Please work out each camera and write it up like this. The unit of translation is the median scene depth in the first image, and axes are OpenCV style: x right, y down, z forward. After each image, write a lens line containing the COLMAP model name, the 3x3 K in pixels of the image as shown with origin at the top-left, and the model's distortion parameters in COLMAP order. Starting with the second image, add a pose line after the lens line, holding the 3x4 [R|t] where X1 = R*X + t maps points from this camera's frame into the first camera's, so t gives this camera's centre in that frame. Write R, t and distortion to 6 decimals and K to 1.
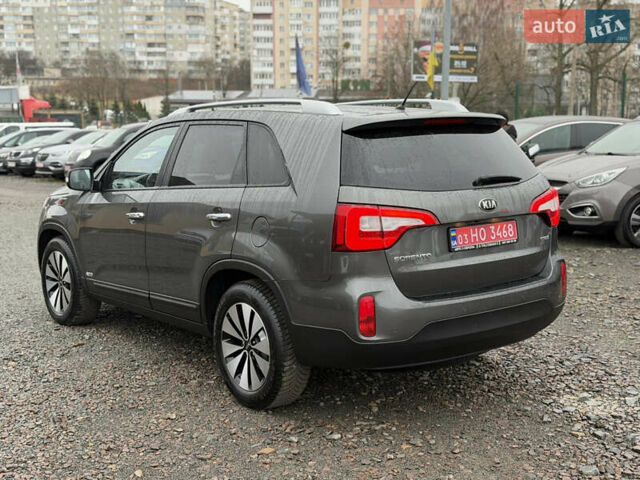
lens RADIAL K [[971.1, 0, 319.9], [0, 971.1, 257.3], [0, 0, 1]] dist [0.036449, 0.019340]
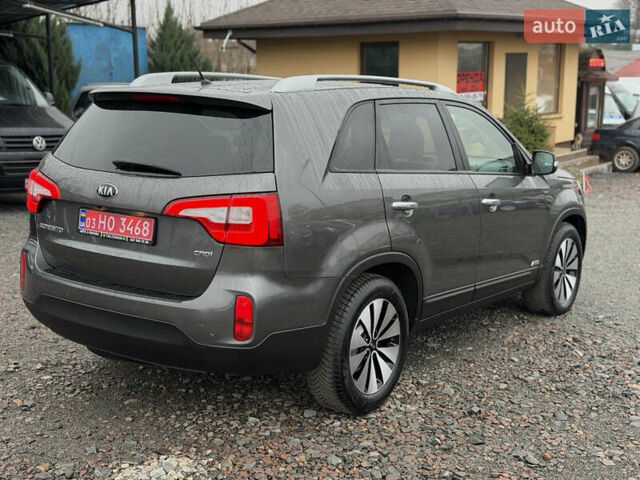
lens RADIAL K [[973.3, 0, 320.0], [0, 973.3, 240.0], [0, 0, 1]] dist [0.021408, -0.020117]
pose [[0.296722, 0.180861, -0.937681, 1.065391], [-0.183061, 0.974465, 0.130028, -0.160449], [0.937254, 0.133070, 0.322254, 0.888991]]
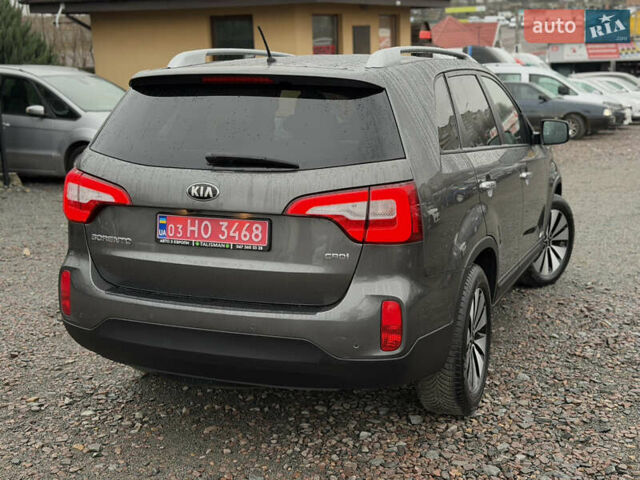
lens RADIAL K [[971.1, 0, 319.9], [0, 971.1, 257.3], [0, 0, 1]] dist [0.036449, 0.019340]
pose [[0.521218, 0.188271, -0.832398, 0.852457], [-0.138203, 0.981109, 0.135368, -0.117868], [0.842159, 0.044484, 0.537391, 0.661745]]
